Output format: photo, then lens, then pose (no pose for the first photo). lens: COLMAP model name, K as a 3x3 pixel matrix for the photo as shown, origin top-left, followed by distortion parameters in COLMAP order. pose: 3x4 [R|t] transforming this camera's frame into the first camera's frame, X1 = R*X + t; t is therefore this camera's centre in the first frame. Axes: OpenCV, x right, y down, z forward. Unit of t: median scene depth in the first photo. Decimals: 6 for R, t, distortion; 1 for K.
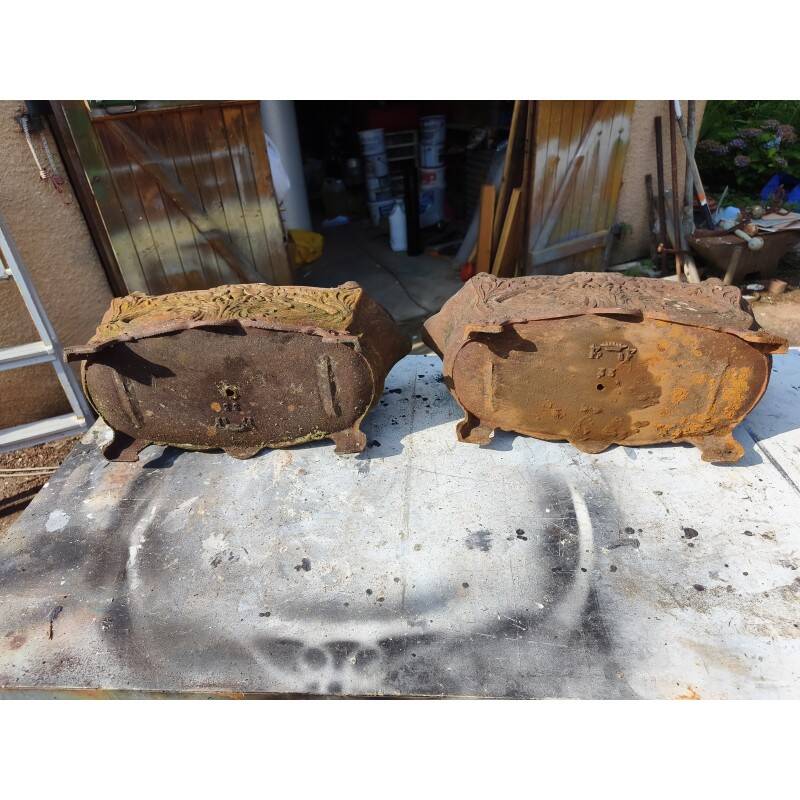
lens RADIAL K [[555.2, 0, 386.3], [0, 555.2, 403.4], [0, 0, 1]] dist [-0.035222, 0.030974]
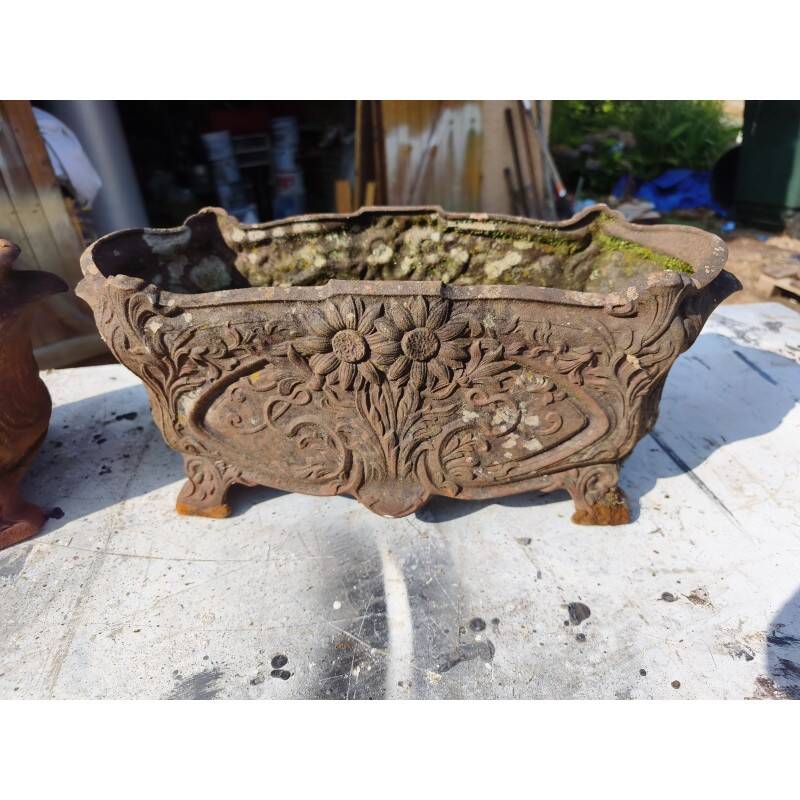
lens RADIAL K [[555.2, 0, 403.8], [0, 555.2, 398.0], [0, 0, 1]] dist [-0.035222, 0.030974]
pose [[0.974882, -0.095251, 0.201327, 0.093656], [0.104859, 0.993777, -0.037586, 0.005671], [-0.196494, 0.057753, 0.978803, 0.153387]]
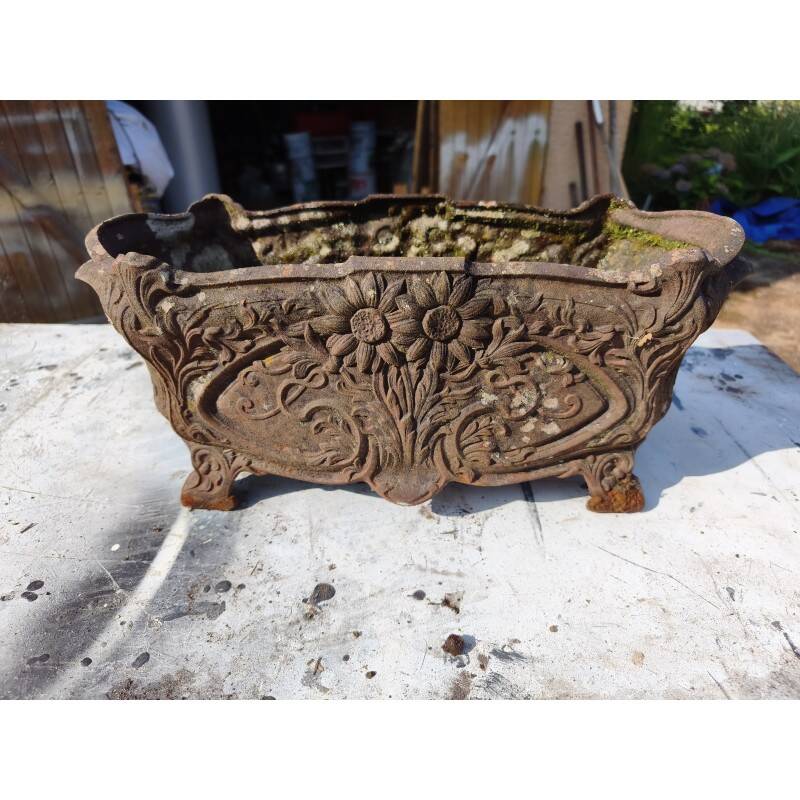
lens RADIAL K [[555.2, 0, 394.7], [0, 555.2, 398.5], [0, 0, 1]] dist [-0.035222, 0.030974]
pose [[0.998555, 0.024644, 0.047749, 0.197202], [-0.021769, 0.997972, -0.059810, 0.022457], [-0.049126, 0.058684, 0.997067, 0.137494]]
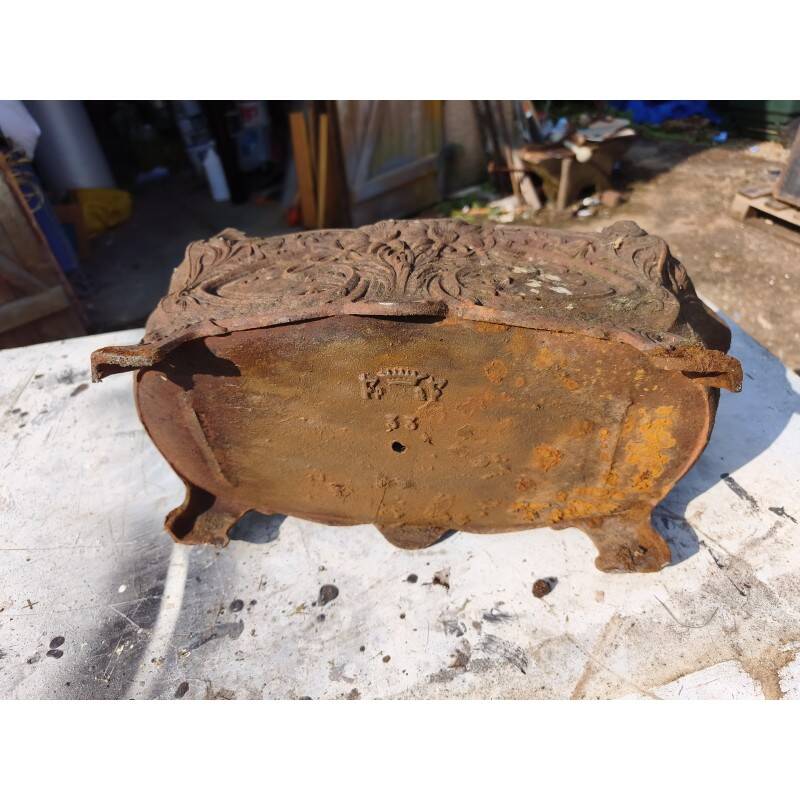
lens RADIAL K [[555.2, 0, 396.2], [0, 555.2, 400.8], [0, 0, 1]] dist [-0.035222, 0.030974]
pose [[0.975358, -0.154005, 0.157982, 0.186781], [0.140321, 0.985590, 0.094459, -0.011130], [-0.170253, -0.069963, 0.982914, 0.123509]]
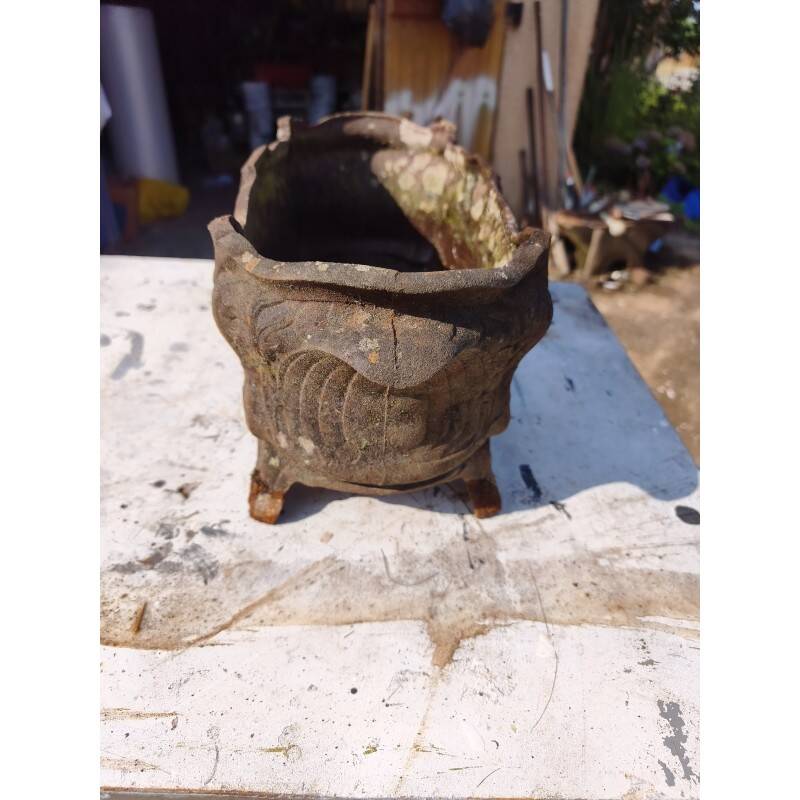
lens RADIAL K [[555.2, 0, 394.9], [0, 555.2, 391.9], [0, 0, 1]] dist [-0.035222, 0.030974]
pose [[0.993487, 0.064237, 0.094115, 0.283107], [-0.063205, 0.997904, -0.013917, 0.039913], [-0.094811, 0.007878, 0.995464, 0.109959]]
